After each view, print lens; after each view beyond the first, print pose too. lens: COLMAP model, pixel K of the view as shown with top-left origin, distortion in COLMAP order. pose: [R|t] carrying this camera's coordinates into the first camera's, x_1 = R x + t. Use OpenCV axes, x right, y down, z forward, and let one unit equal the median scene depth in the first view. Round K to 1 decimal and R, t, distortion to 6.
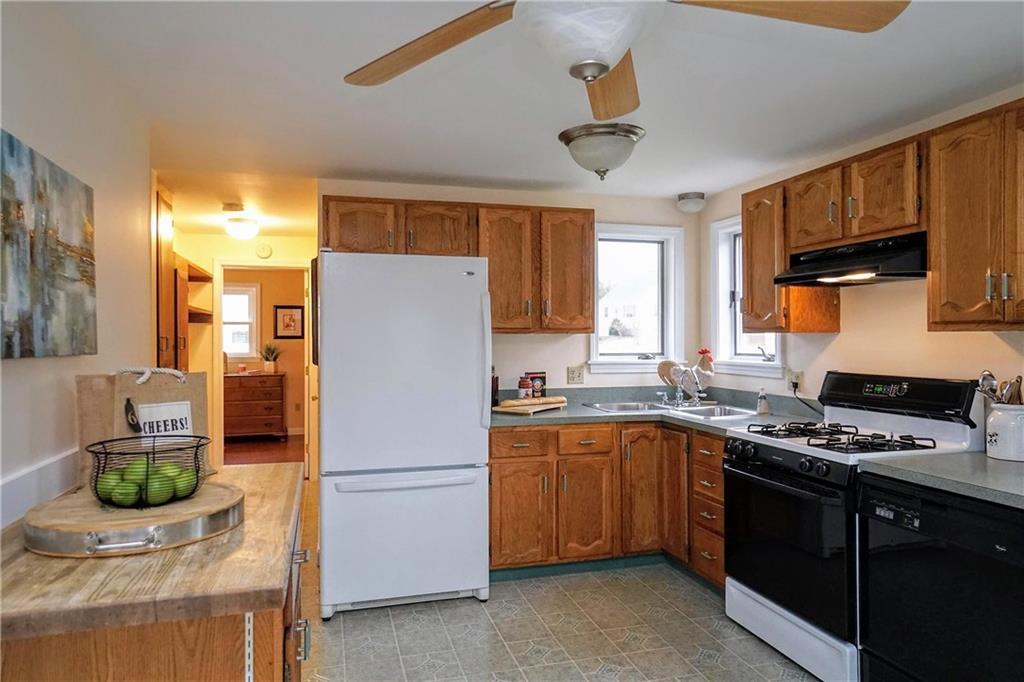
lens RADIAL K [[658.7, 0, 512.0], [0, 658.7, 341.0], [0, 0, 1]] dist [-0.002635, -0.000870]
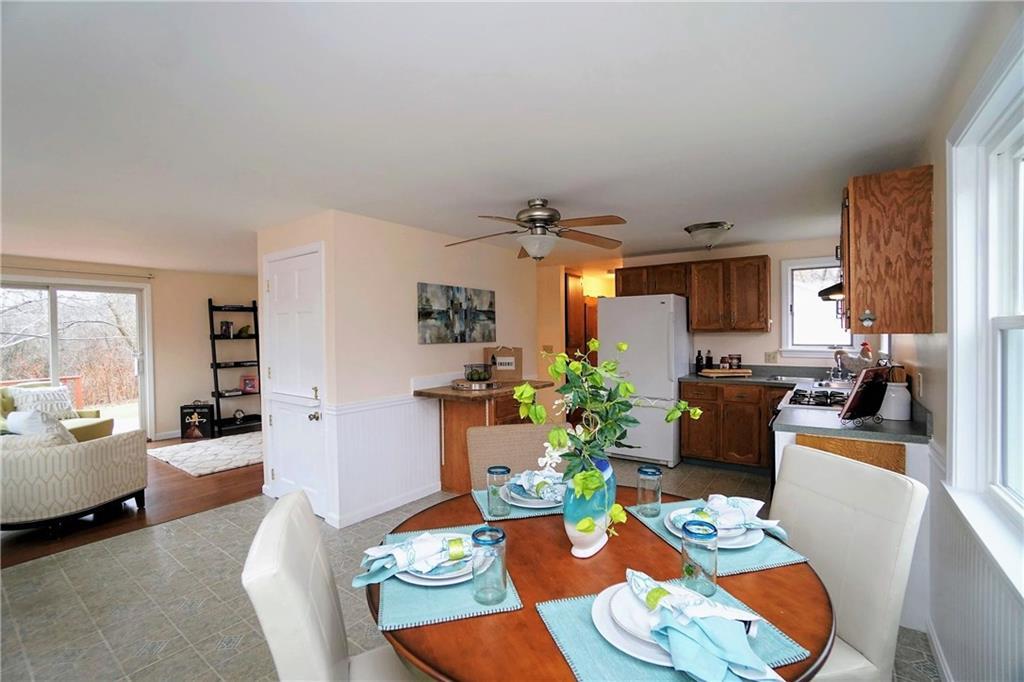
lens RADIAL K [[465.3, 0, 512.0], [0, 465.3, 341.0], [0, 0, 1]] dist [-0.076831, 0.021809]
pose [[0.622949, 0.011903, -0.782172, 0.655914], [0.004636, 0.999811, 0.018907, -0.013850], [0.782249, -0.015404, 0.622775, -0.201896]]
